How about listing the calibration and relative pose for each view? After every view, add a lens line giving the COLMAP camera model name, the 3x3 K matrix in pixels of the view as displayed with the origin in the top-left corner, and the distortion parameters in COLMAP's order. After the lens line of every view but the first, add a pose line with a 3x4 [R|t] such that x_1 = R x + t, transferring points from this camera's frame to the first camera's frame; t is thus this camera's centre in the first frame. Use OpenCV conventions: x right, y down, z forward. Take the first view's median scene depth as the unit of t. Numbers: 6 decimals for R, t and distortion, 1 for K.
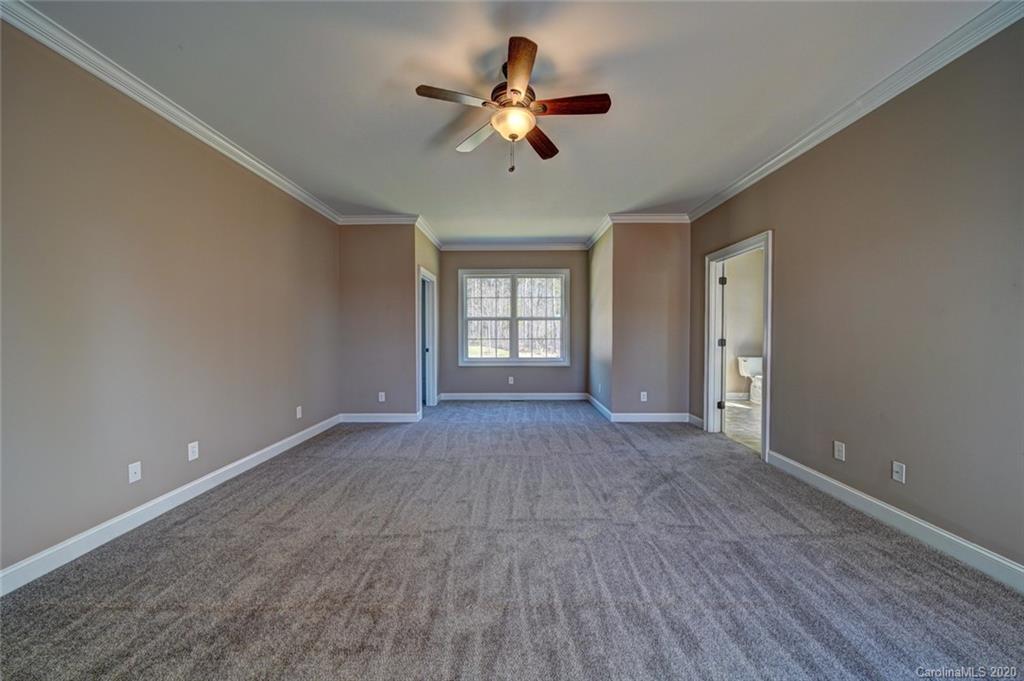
lens RADIAL K [[362.6, 0, 511.6], [0, 362.6, 338.7], [0, 0, 1]] dist [0.000380, -0.001670]
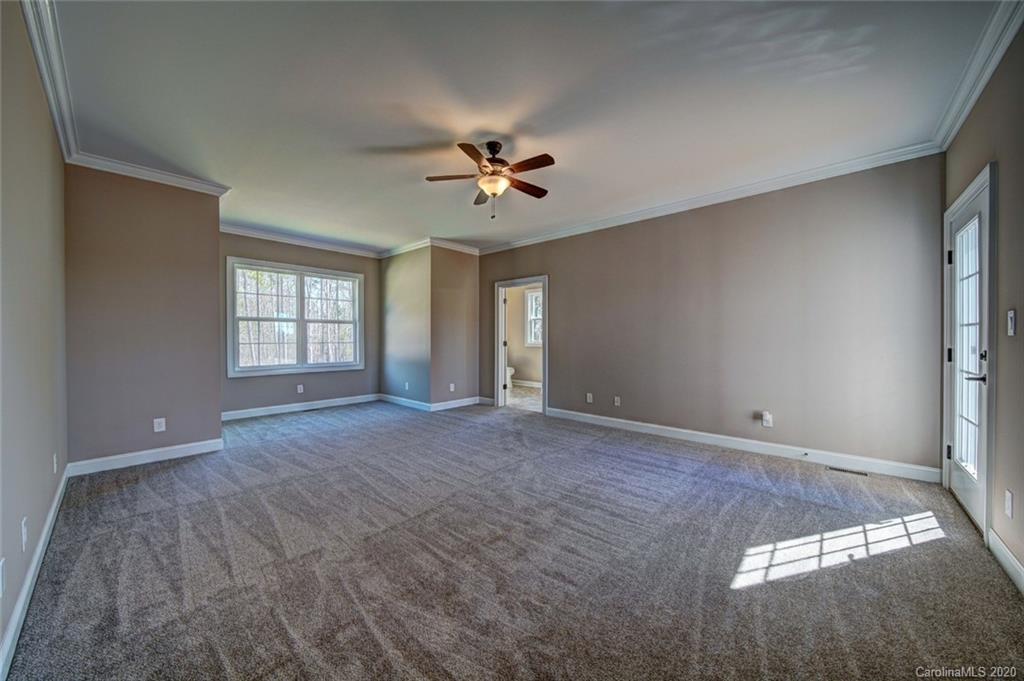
lens RADIAL K [[362.6, 0, 506.6], [0, 362.6, 340.7], [0, 0, 1]] dist [0.000380, -0.001670]
pose [[0.670600, -0.004006, 0.741809, -0.494915], [0.008885, 0.999957, -0.002632, 0.003373], [-0.741766, 0.008356, 0.670607, 0.018592]]
